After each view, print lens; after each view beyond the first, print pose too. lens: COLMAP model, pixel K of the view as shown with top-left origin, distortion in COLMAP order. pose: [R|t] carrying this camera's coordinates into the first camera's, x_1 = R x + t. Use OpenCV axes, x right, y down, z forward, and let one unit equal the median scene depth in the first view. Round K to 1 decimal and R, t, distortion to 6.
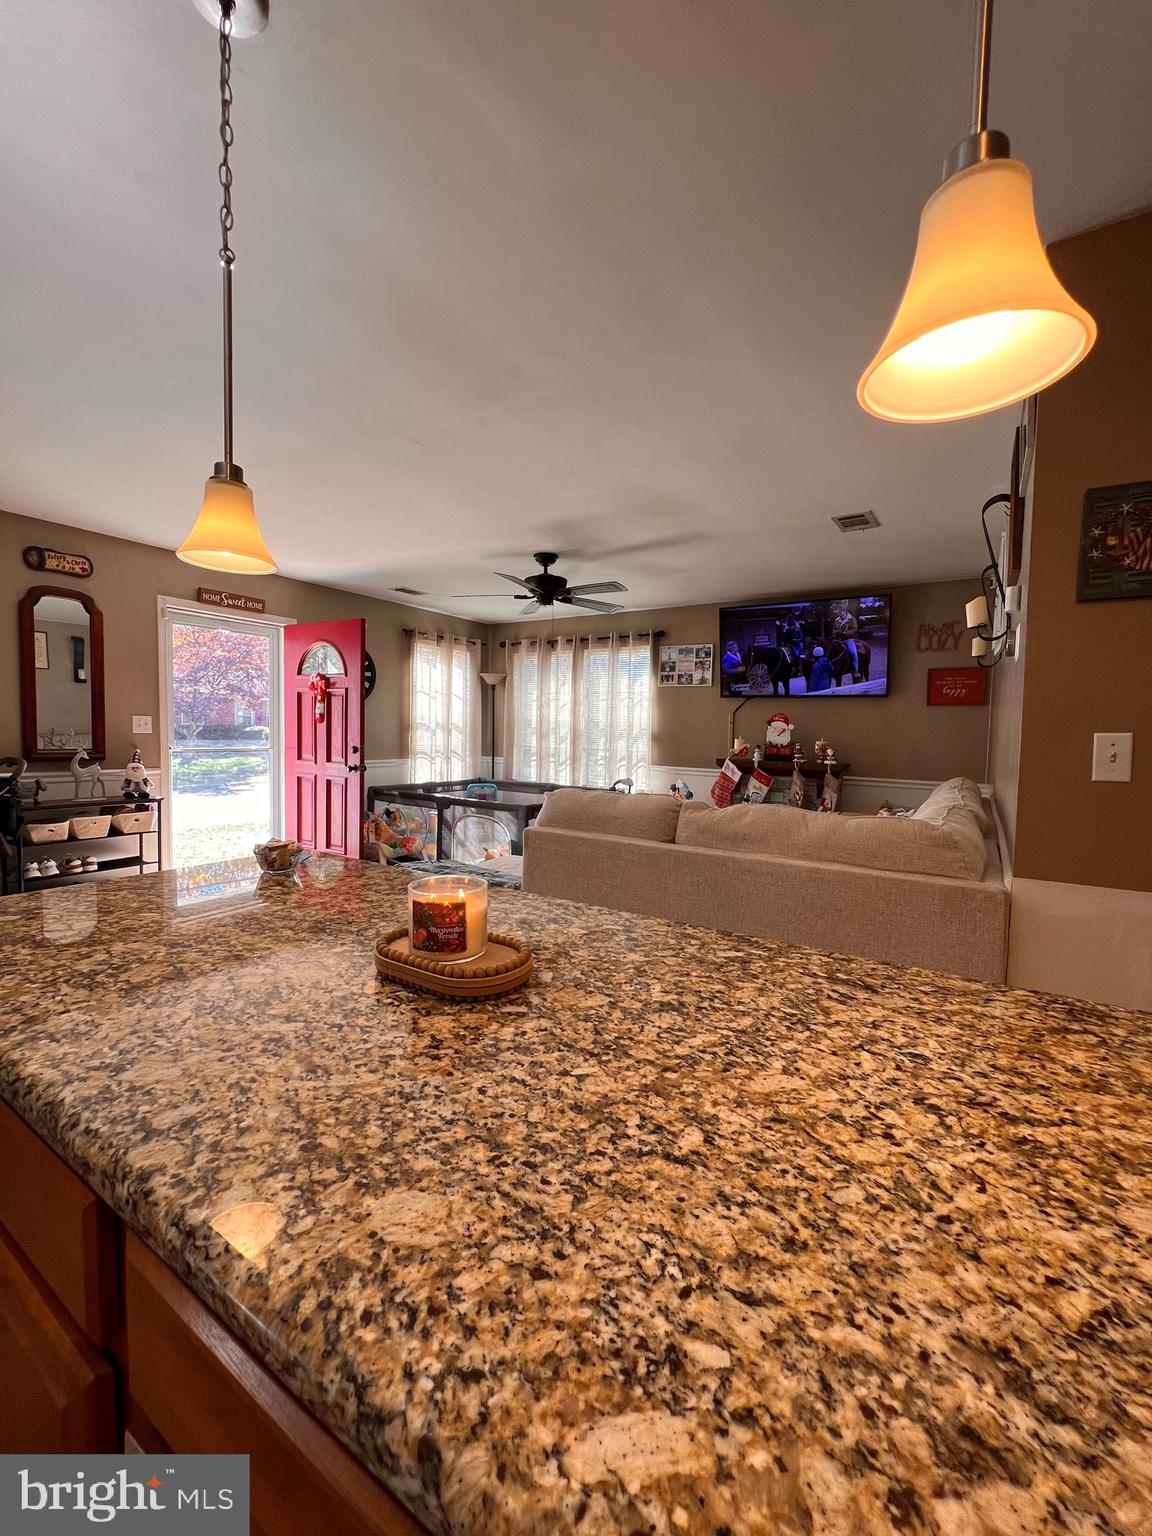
lens RADIAL K [[614.9, 0, 590.1], [0, 614.9, 761.7], [0, 0, 1]] dist [-0.005765, 0.001530]
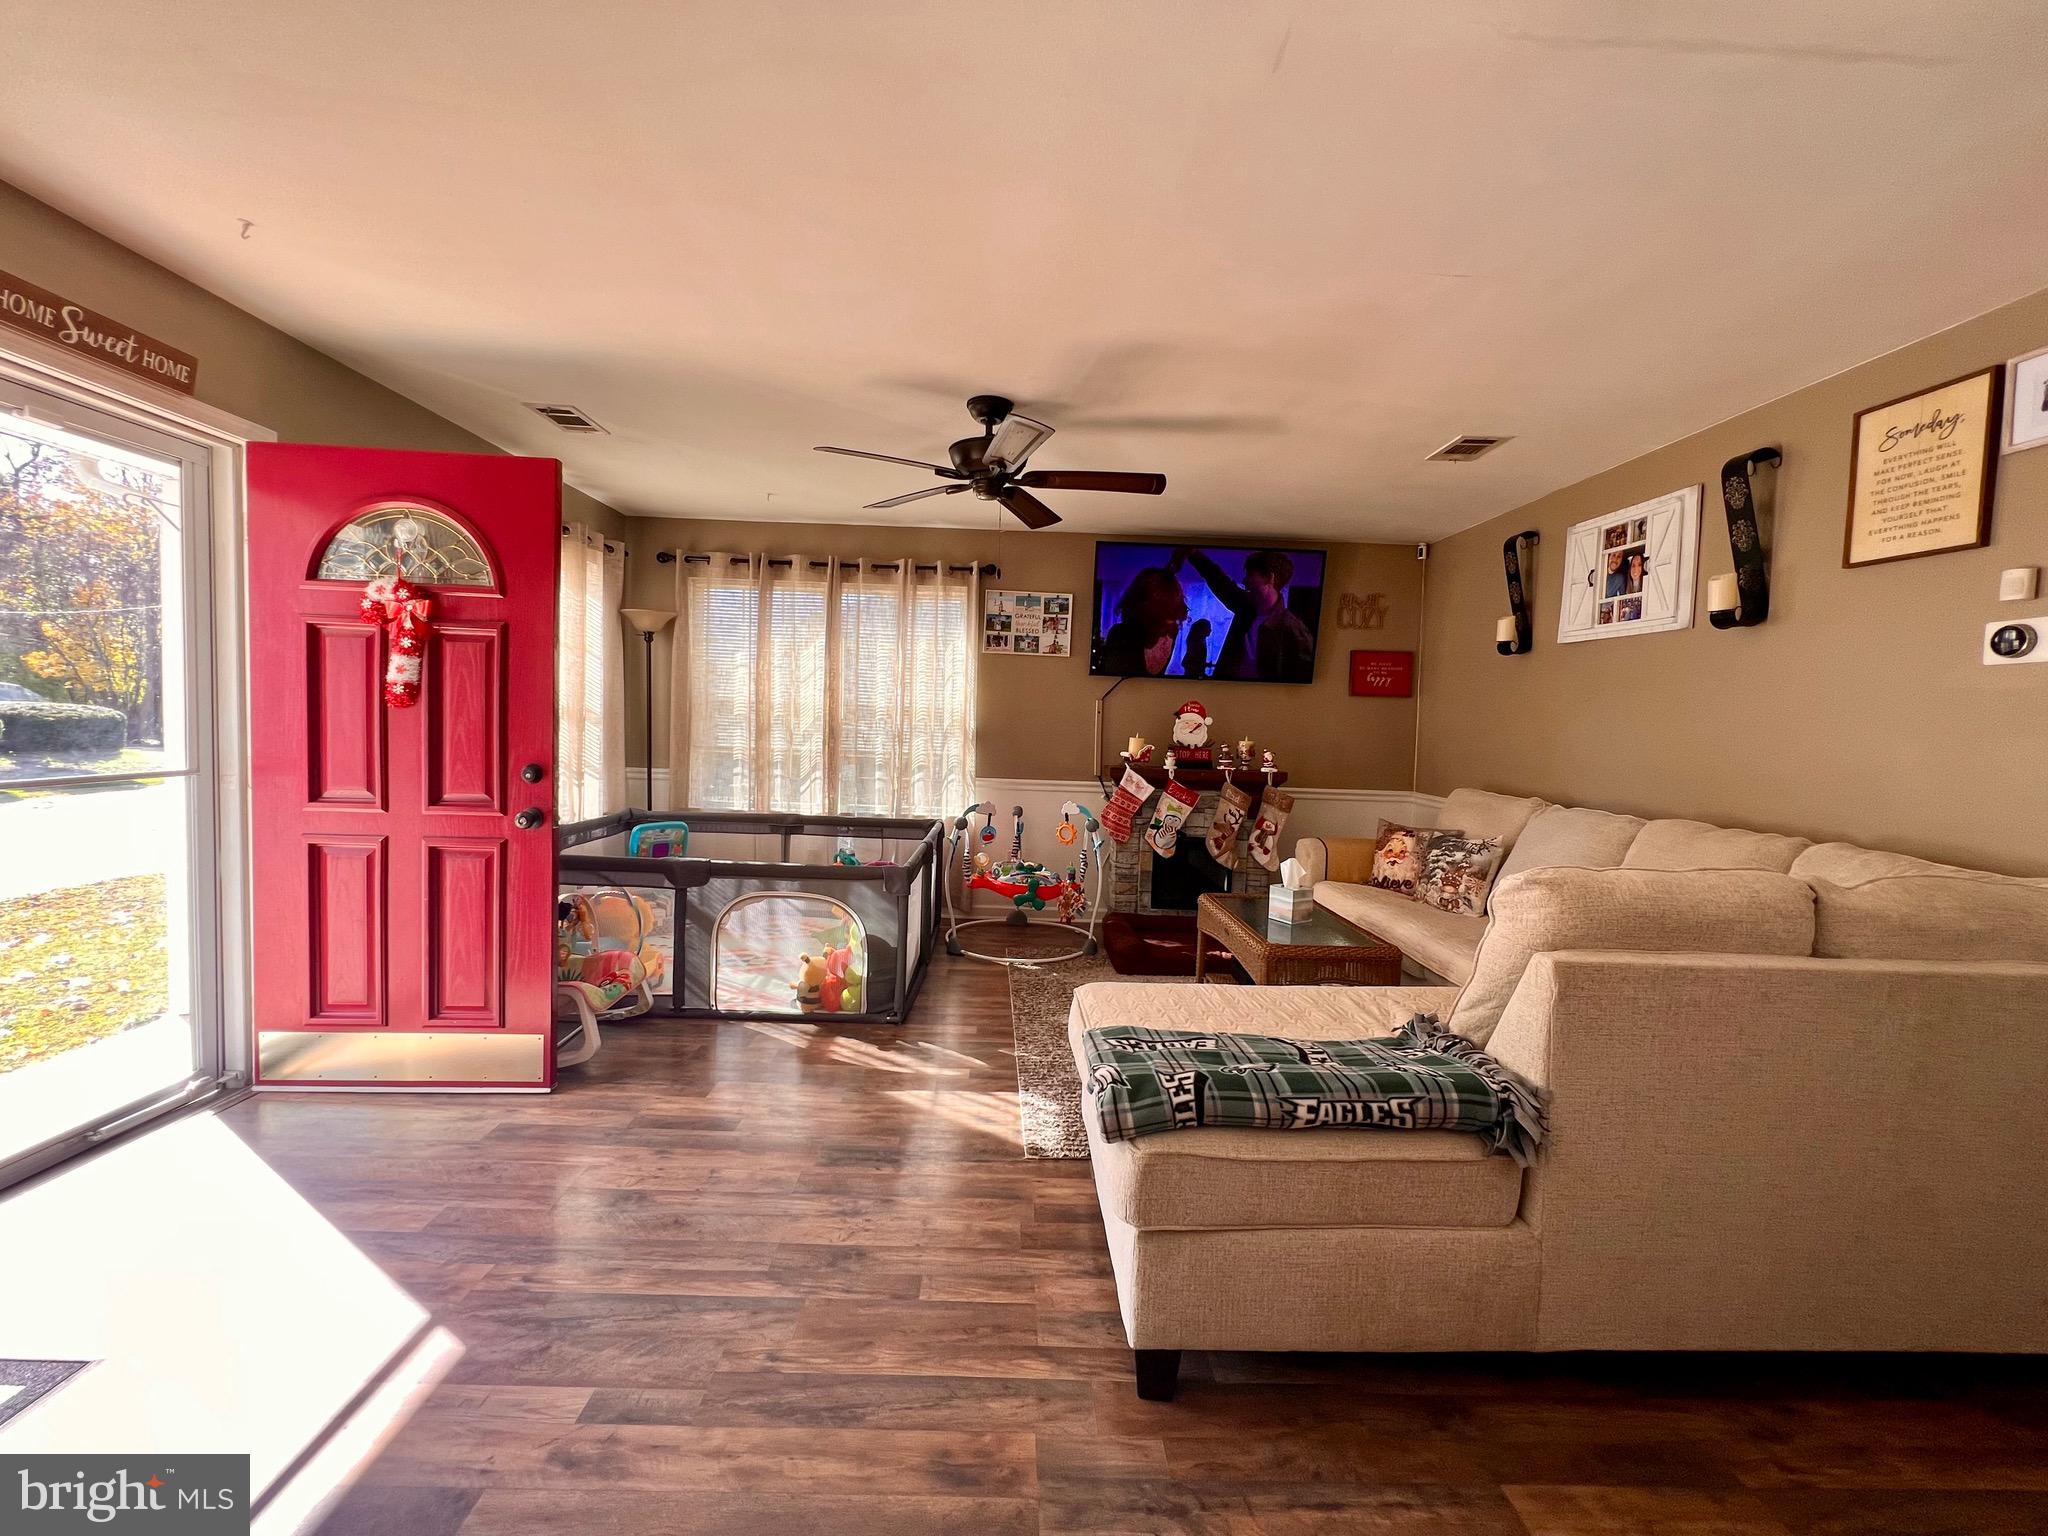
lens RADIAL K [[820.3, 0, 1043.2], [0, 820.3, 762.9], [0, 0, 1]] dist [-0.005891, 0.000451]
pose [[0.833374, -0.023310, 0.552218, -2.099208], [0.015898, 0.999708, 0.018207, -0.166286], [-0.552481, -0.006394, 0.833501, 1.820820]]
